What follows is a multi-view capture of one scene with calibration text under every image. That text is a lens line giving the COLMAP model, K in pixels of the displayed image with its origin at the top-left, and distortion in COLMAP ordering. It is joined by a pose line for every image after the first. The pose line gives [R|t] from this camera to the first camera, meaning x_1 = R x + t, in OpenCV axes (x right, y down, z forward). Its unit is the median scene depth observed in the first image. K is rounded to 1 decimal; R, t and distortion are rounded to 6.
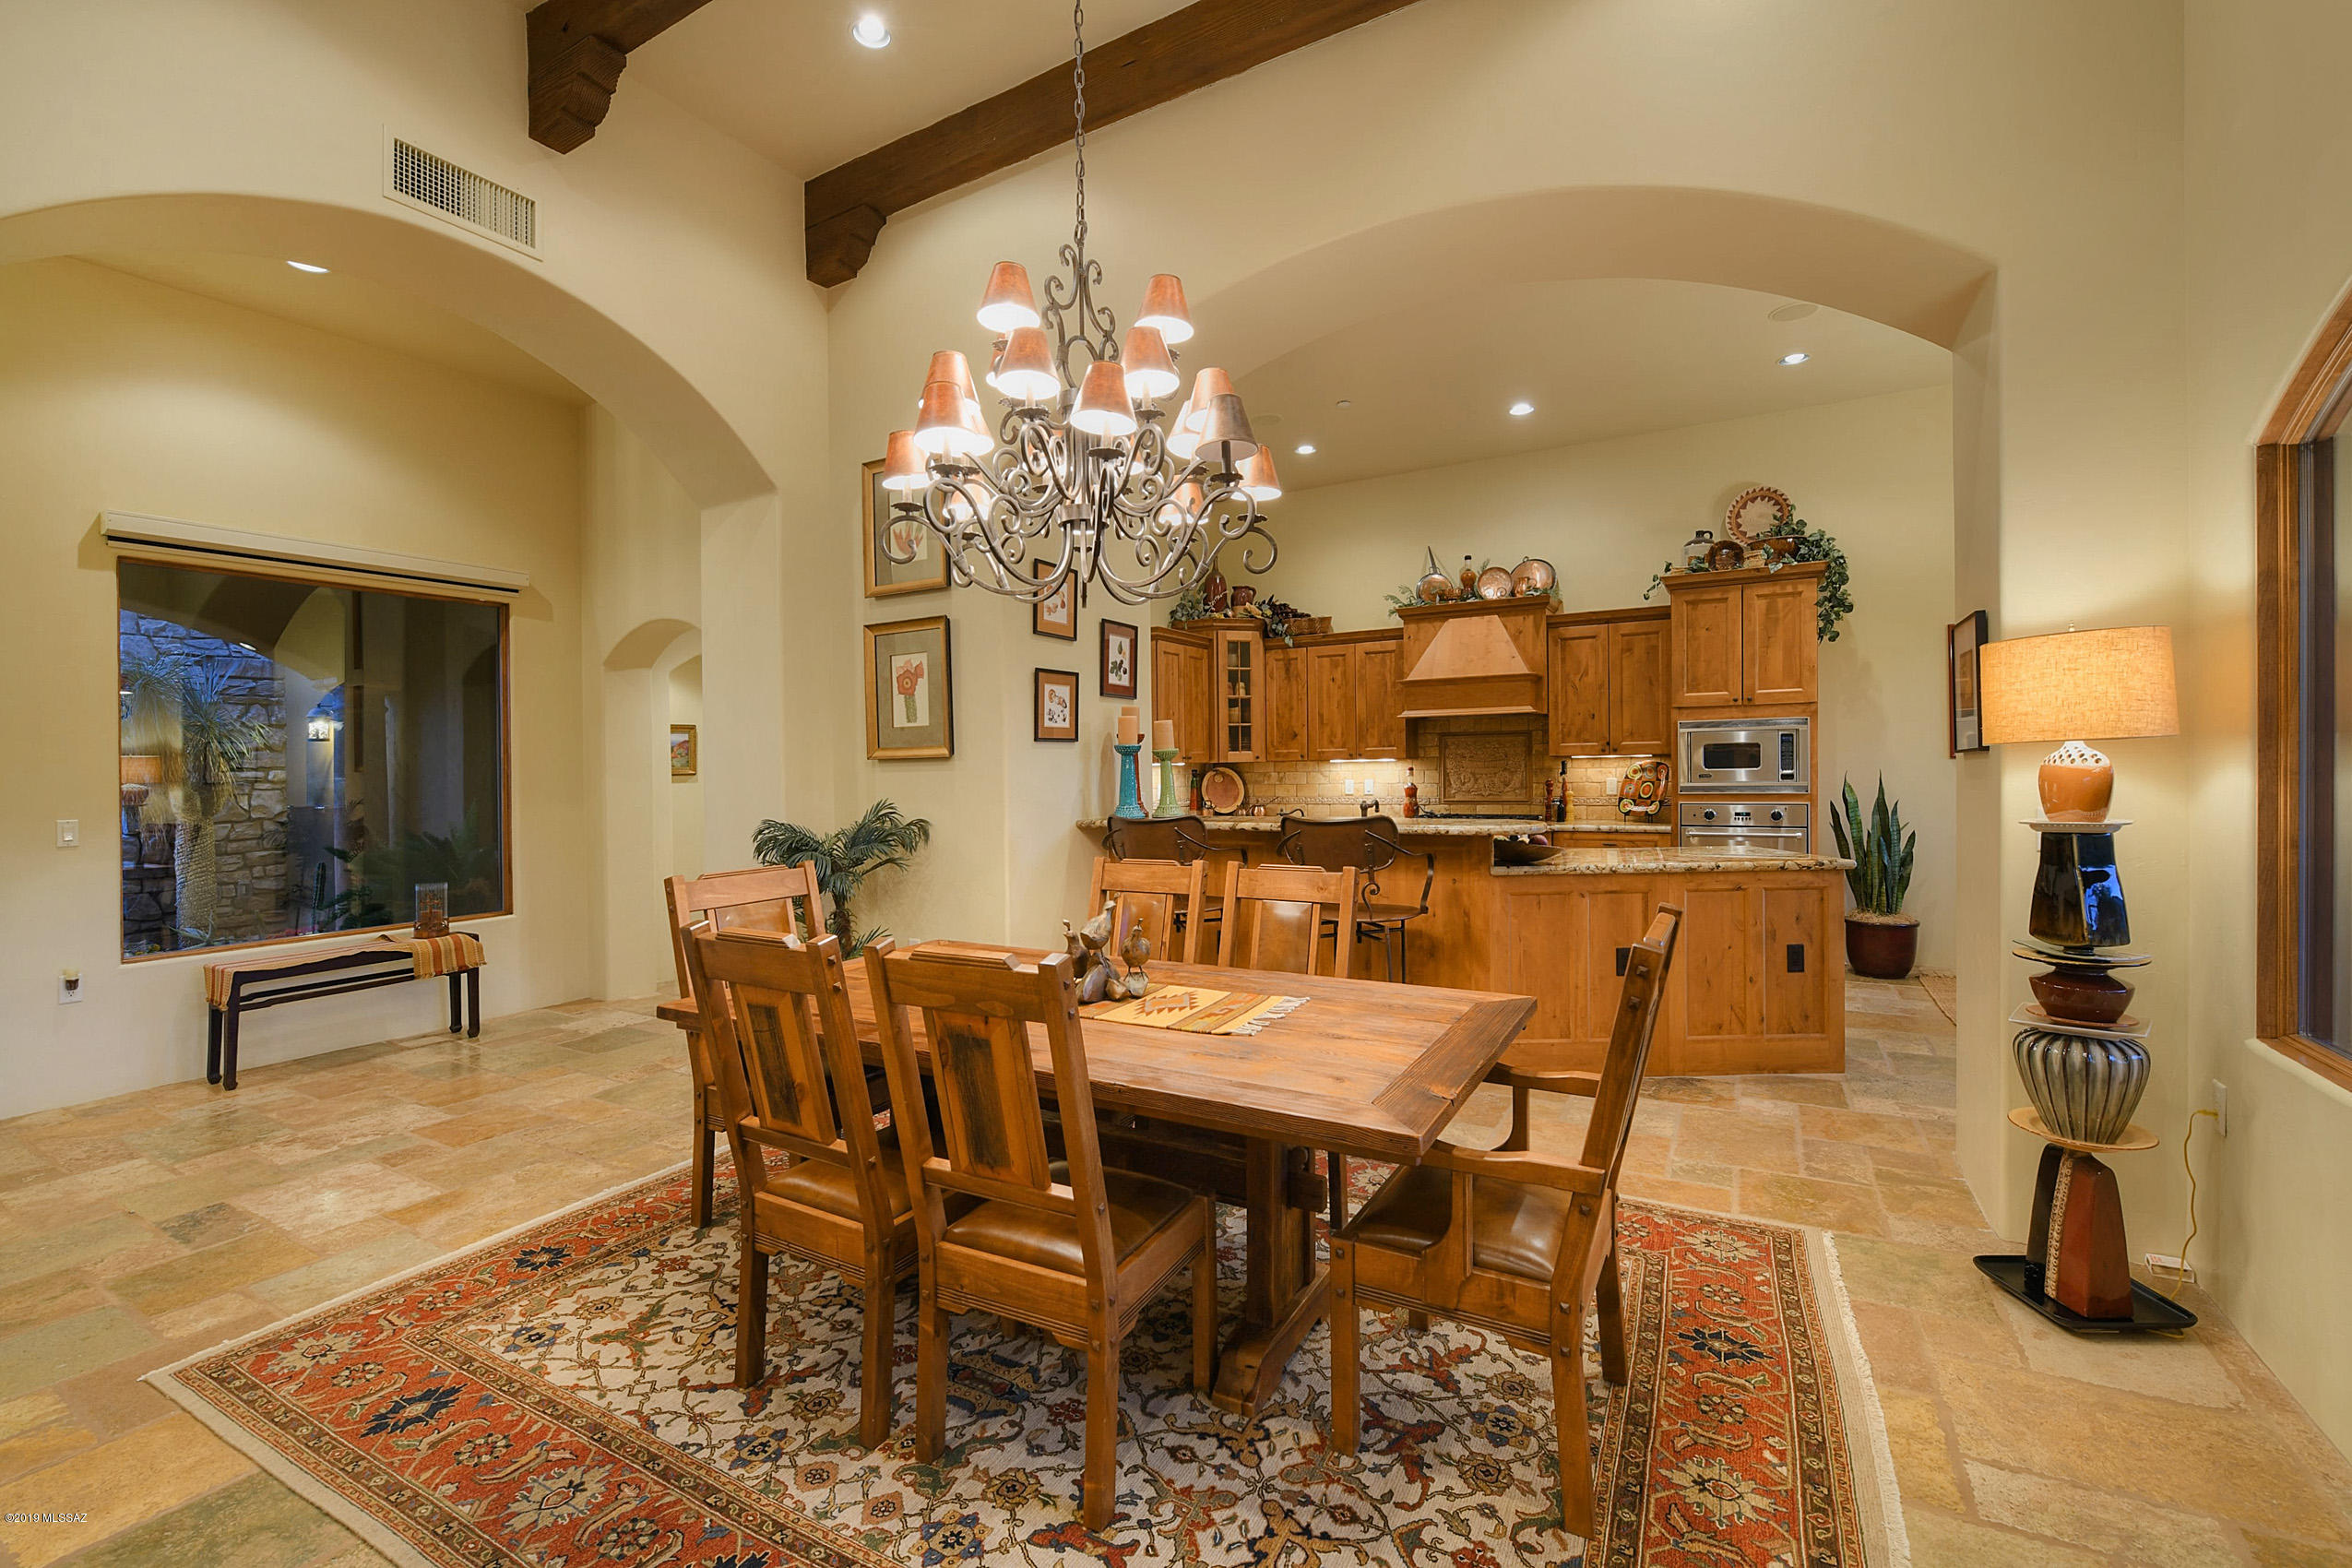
lens RADIAL K [[997.4, 0, 1126.1], [0, 997.4, 776.3], [0, 0, 1]] dist [-0.012286, 0.000107]
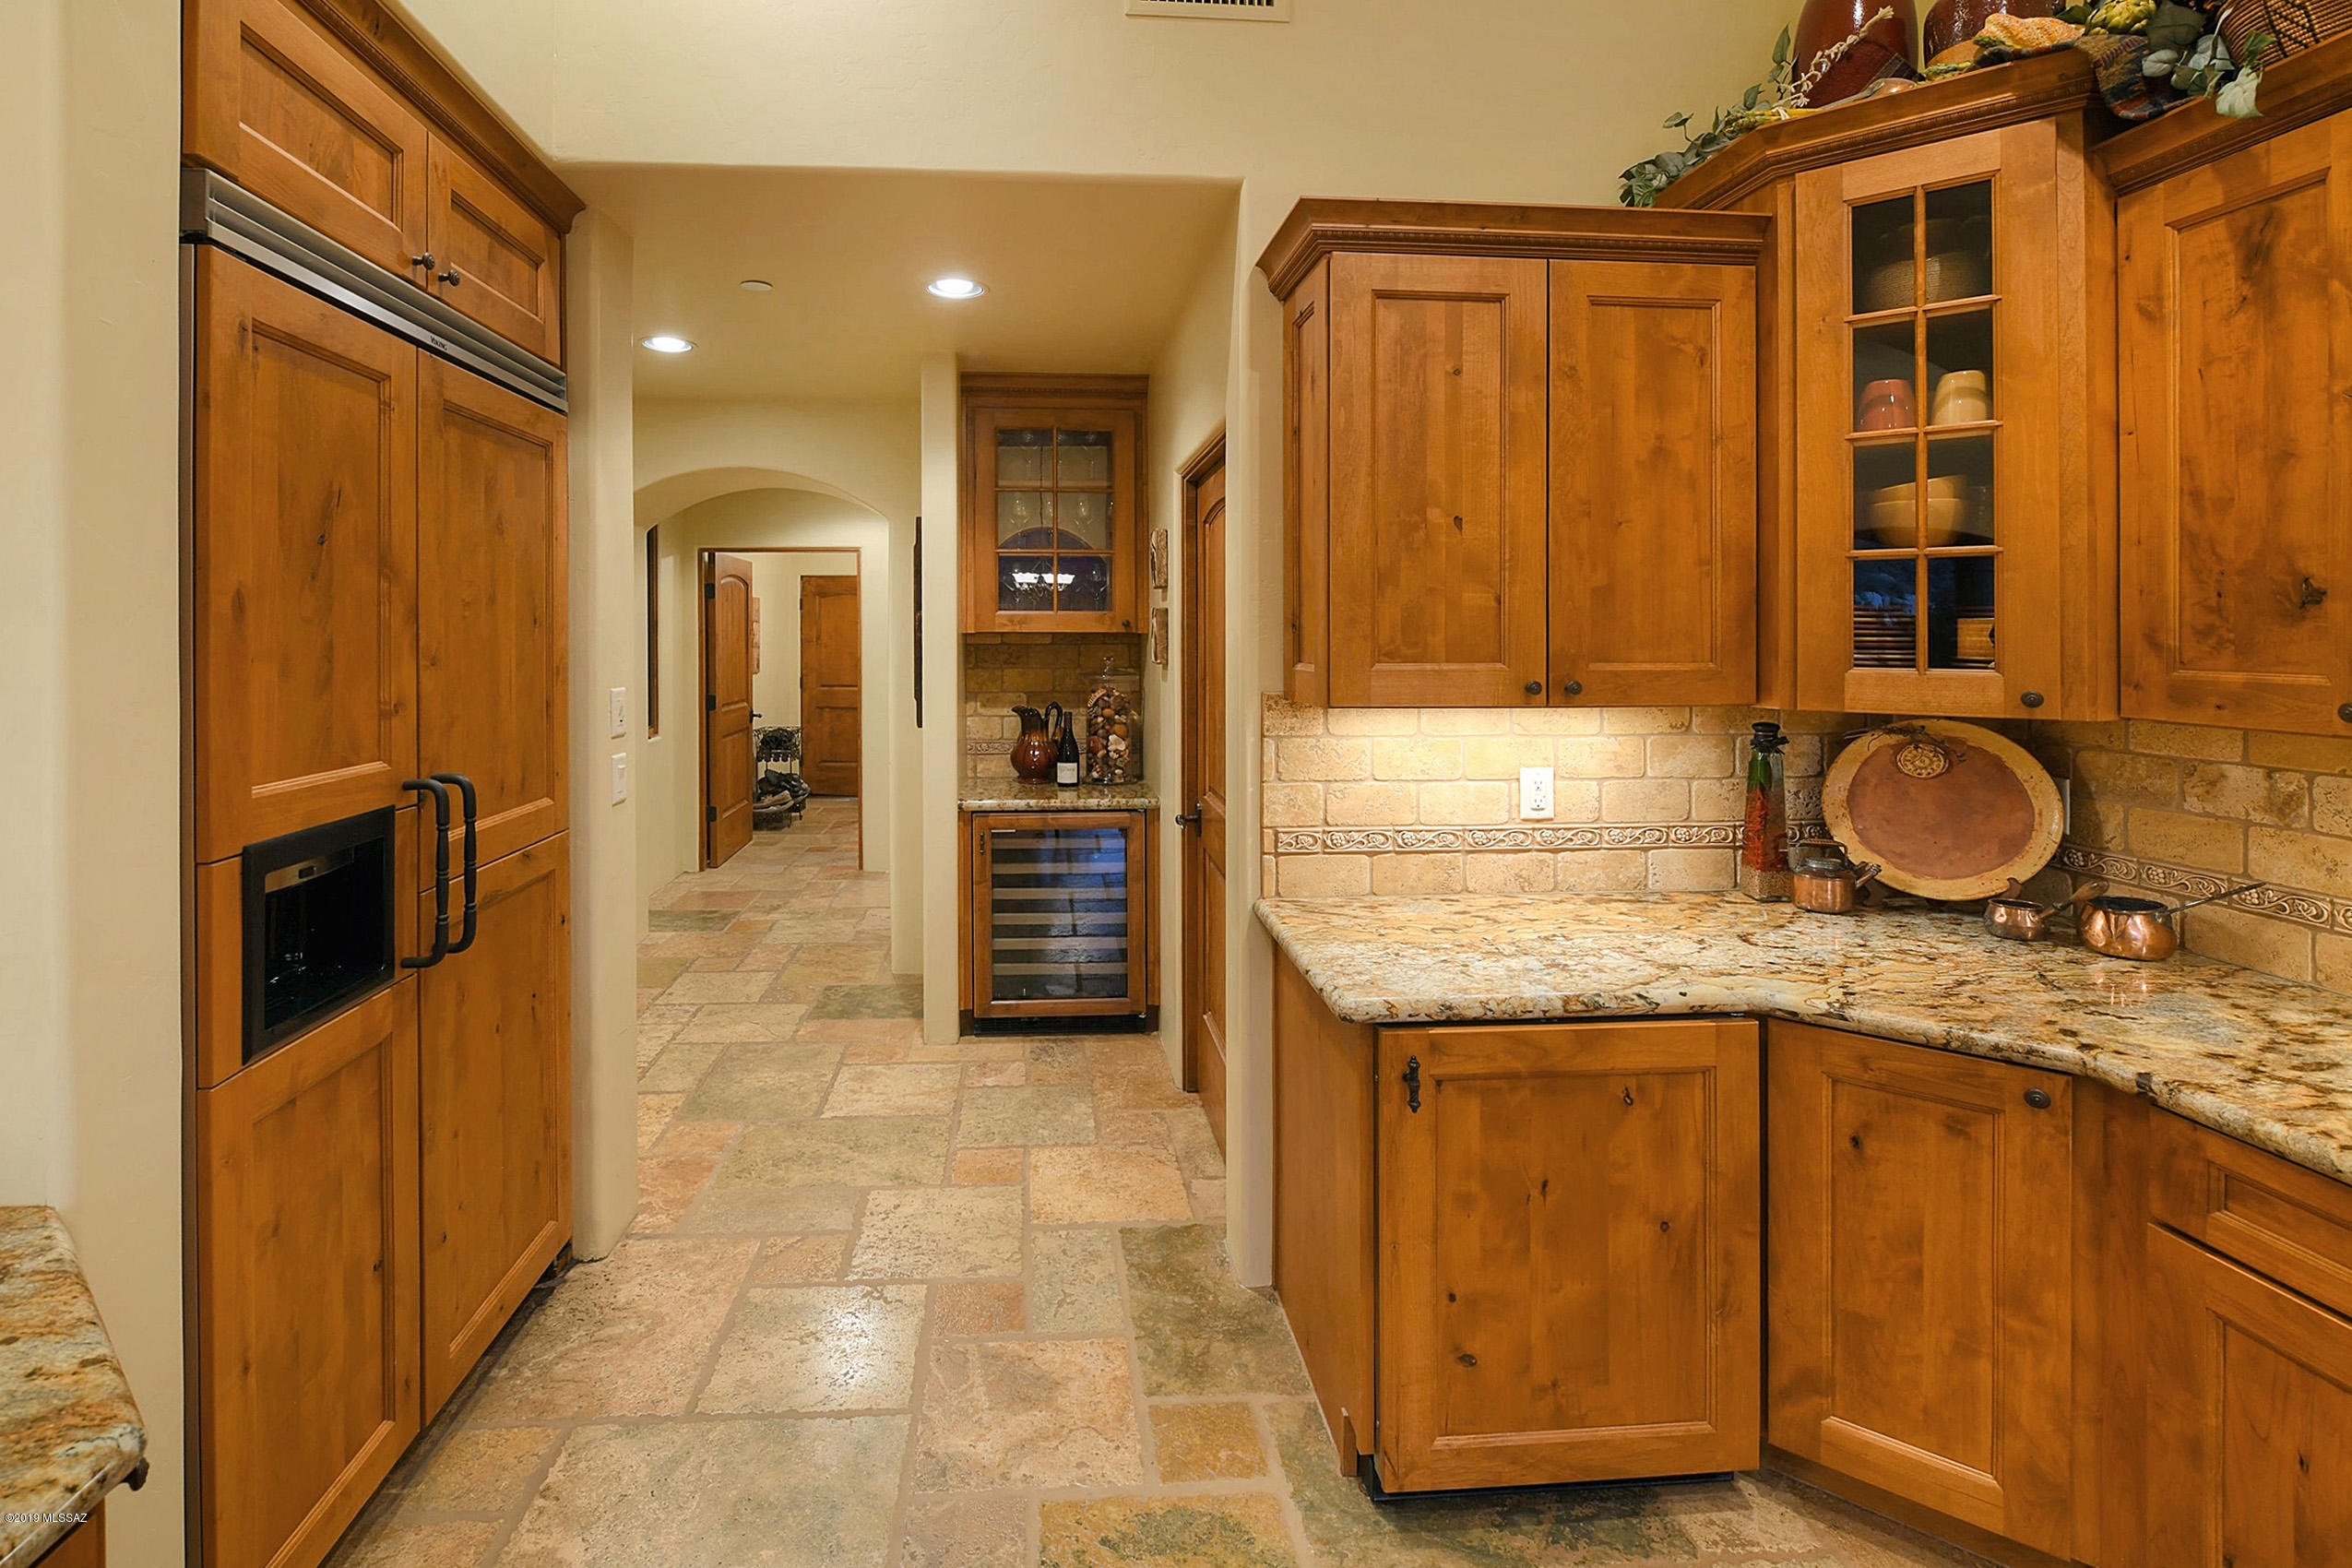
lens RADIAL K [[1031.7, 0, 992.9], [0, 1031.7, 593.5], [0, 0, 1]] dist [-0.002975, -0.000685]
pose [[0.577661, -0.004761, -0.816263, 0.252146], [-0.025573, 0.999387, -0.023927, -0.042995], [0.815876, 0.034696, 0.577185, 0.956442]]
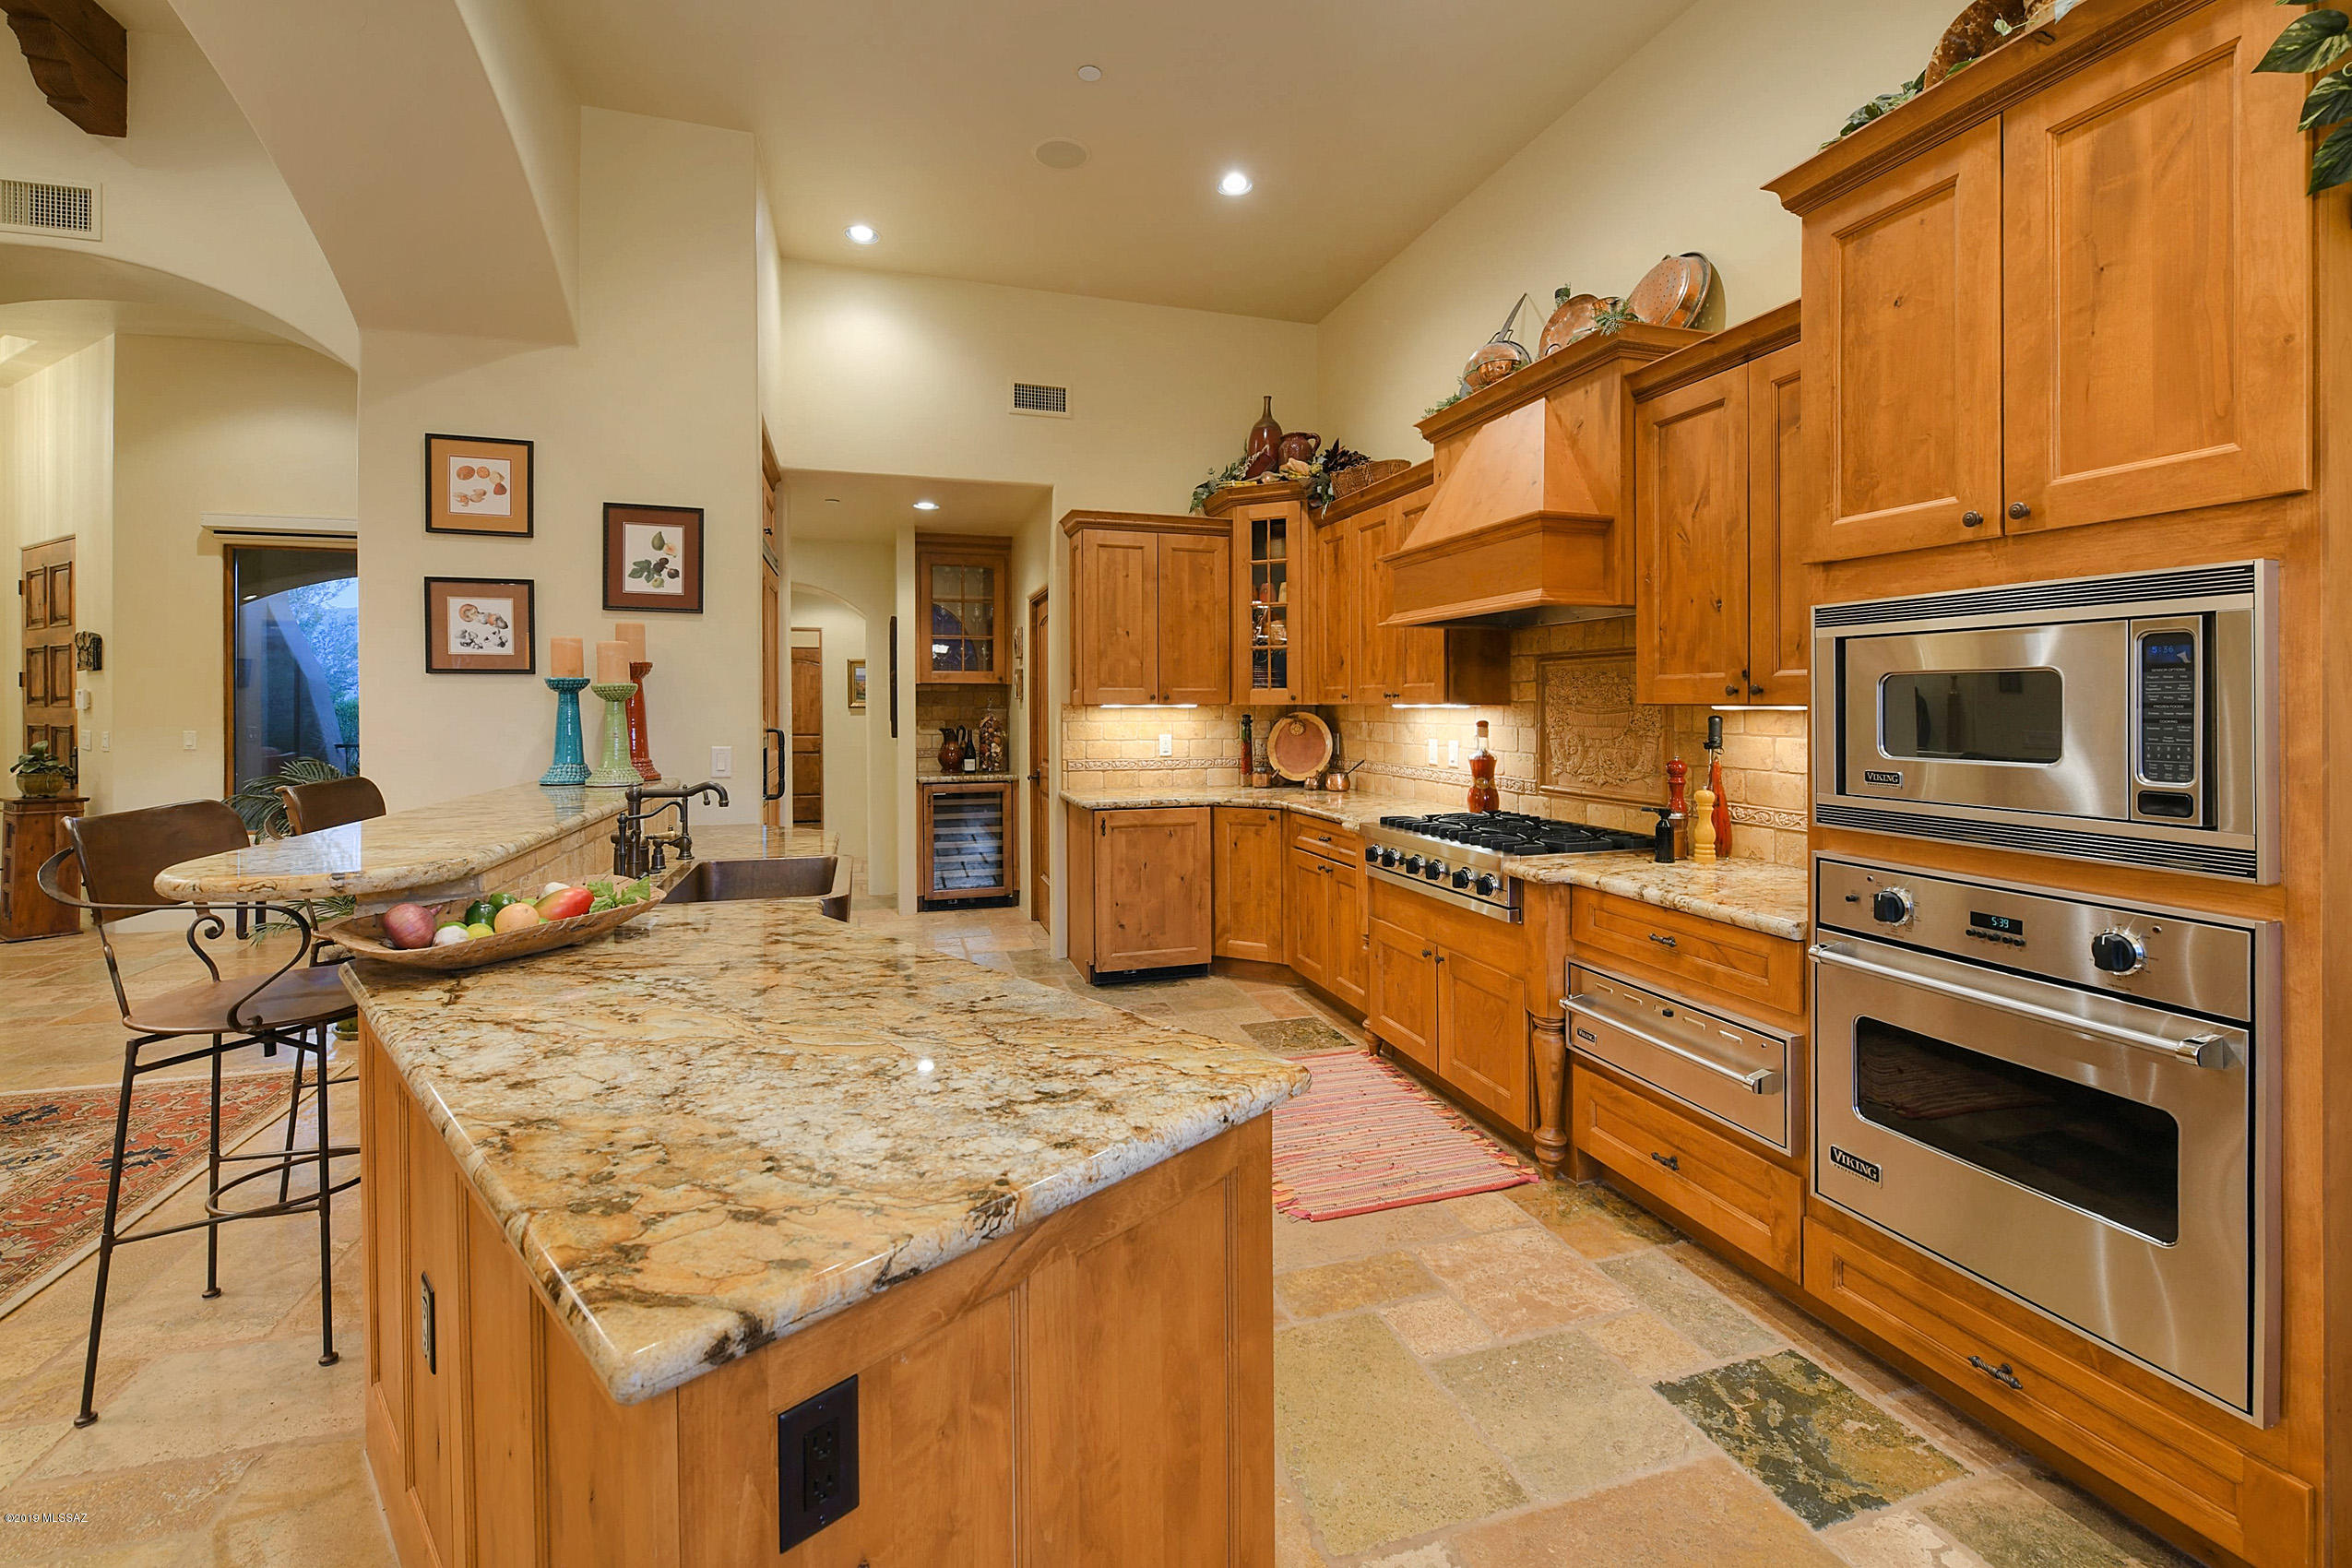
lens RADIAL K [[955.1, 0, 1084.9], [0, 955.1, 717.1], [0, 0, 1]] dist [-0.016760, -0.000517]
pose [[0.721093, 0.032133, -0.692093, 0.637898], [-0.028619, 0.999453, 0.016586, -0.017255], [0.692247, 0.007847, 0.721618, 0.643466]]
